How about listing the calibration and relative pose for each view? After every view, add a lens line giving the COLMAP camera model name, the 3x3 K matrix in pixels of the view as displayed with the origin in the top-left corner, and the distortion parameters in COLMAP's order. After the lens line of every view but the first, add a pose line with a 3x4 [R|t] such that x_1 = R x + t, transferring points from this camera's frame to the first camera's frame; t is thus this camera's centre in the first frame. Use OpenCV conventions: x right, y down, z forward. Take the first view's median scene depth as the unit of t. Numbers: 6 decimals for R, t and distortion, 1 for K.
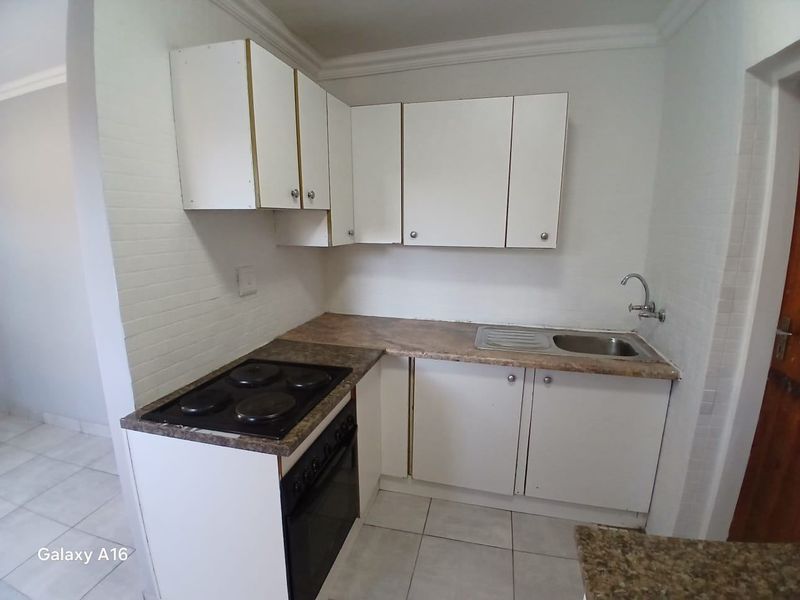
lens RADIAL K [[396.9, 0, 408.4], [0, 396.9, 308.4], [0, 0, 1]] dist [0.010973, -0.050906]
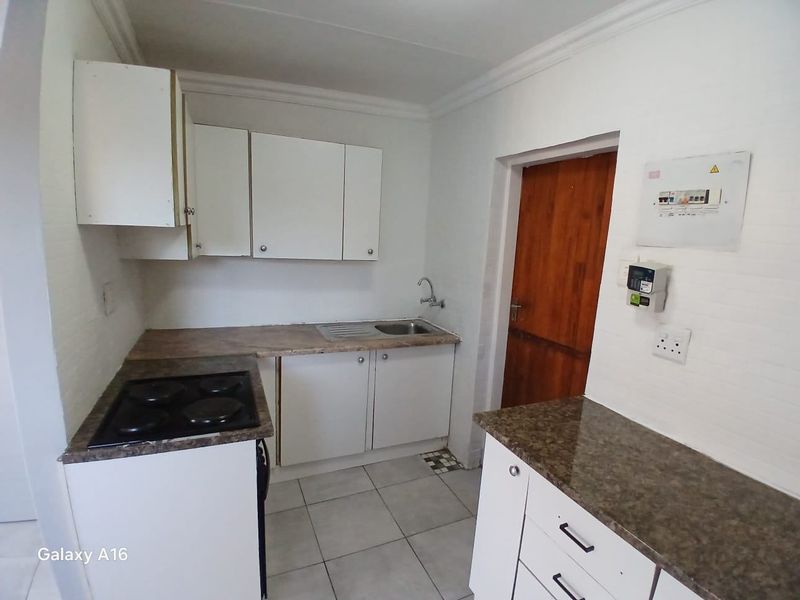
lens RADIAL K [[396.9, 0, 408.4], [0, 396.9, 308.4], [0, 0, 1]] dist [0.010973, -0.050906]
pose [[0.790335, -0.079482, 0.607498, -0.395349], [0.088119, 0.995987, 0.015671, -0.000021], [-0.606305, 0.041147, 0.794167, -0.137260]]
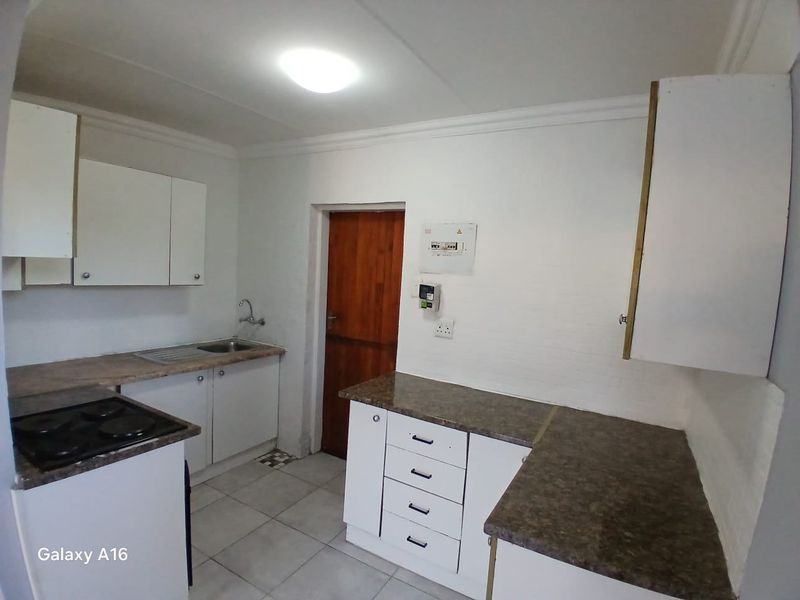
lens RADIAL K [[396.9, 0, 408.4], [0, 396.9, 308.4], [0, 0, 1]] dist [0.010973, -0.050906]
pose [[0.282510, -0.083159, 0.955653, -0.832043], [0.149433, 0.987888, 0.041789, -0.015776], [-0.947554, 0.131000, 0.291515, -0.120130]]
